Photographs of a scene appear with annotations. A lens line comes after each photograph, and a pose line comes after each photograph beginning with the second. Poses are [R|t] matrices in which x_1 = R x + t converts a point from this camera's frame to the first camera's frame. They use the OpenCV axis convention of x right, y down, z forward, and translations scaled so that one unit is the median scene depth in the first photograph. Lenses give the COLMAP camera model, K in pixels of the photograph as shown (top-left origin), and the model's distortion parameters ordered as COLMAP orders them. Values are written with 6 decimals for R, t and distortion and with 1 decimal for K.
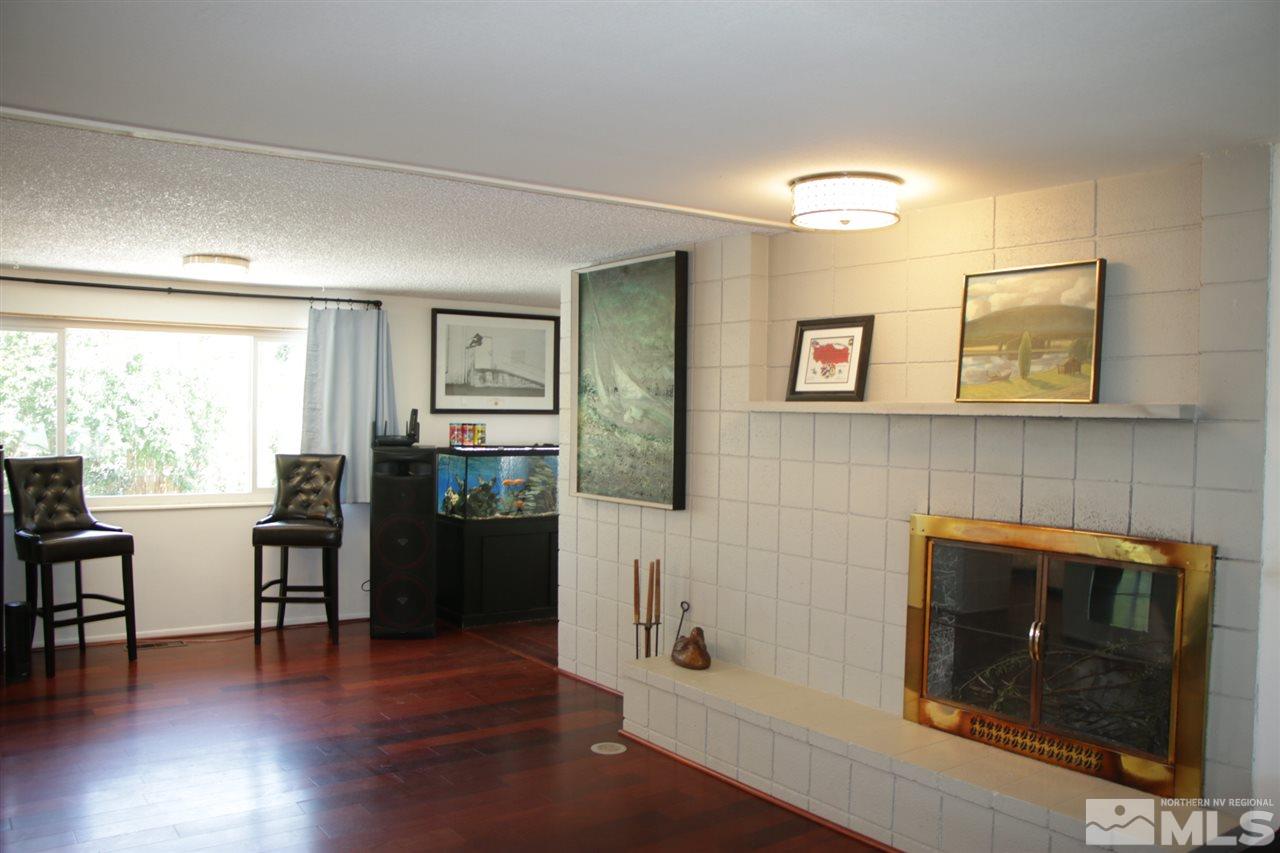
lens RADIAL K [[1071.5, 0, 640.6], [0, 1071.5, 443.9], [0, 0, 1]] dist [-0.167583, 0.166063]
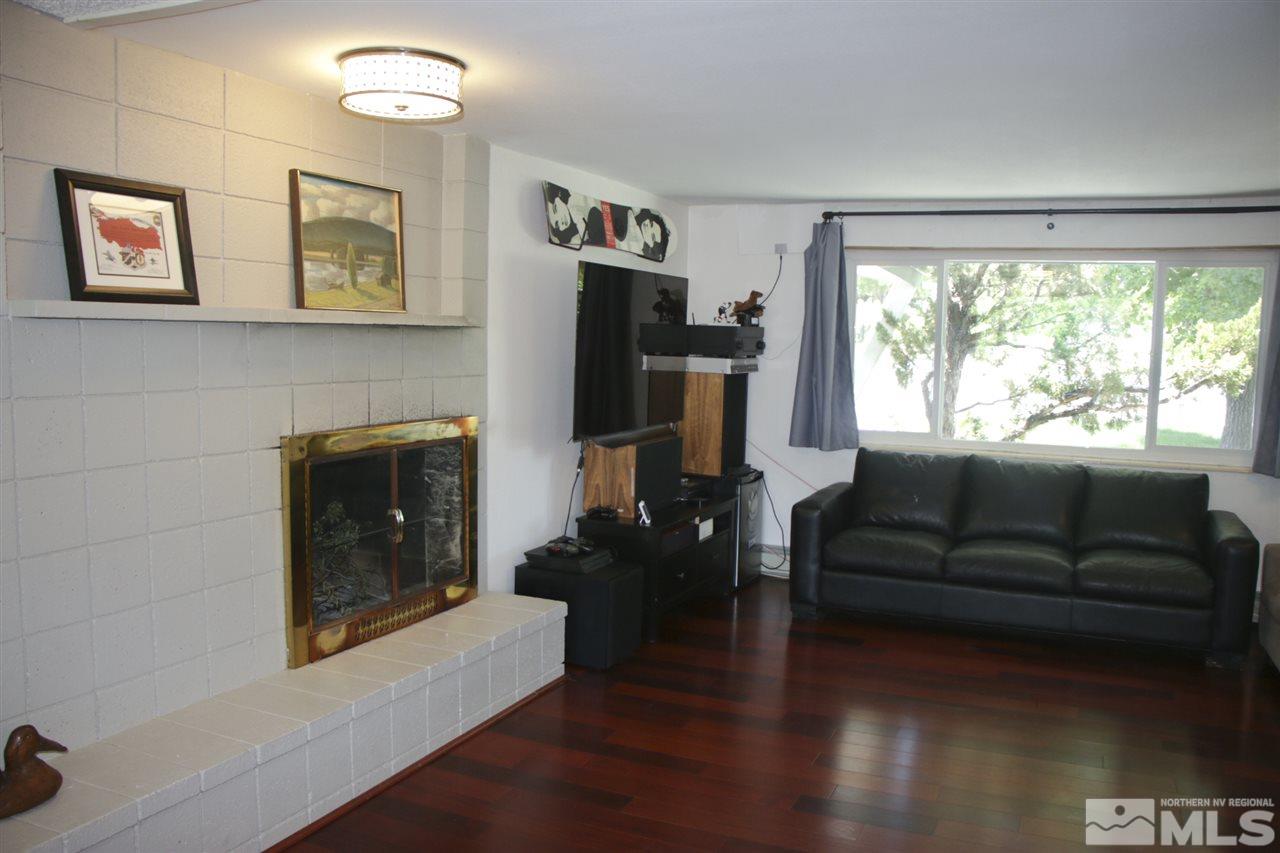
lens RADIAL K [[1071.5, 0, 640.6], [0, 1071.5, 443.9], [0, 0, 1]] dist [-0.167583, 0.166063]
pose [[-0.500966, -0.109903, 0.858460, -0.665526], [0.000954, 0.991834, 0.127535, -0.040716], [-0.865466, 0.064710, -0.496770, 1.232264]]
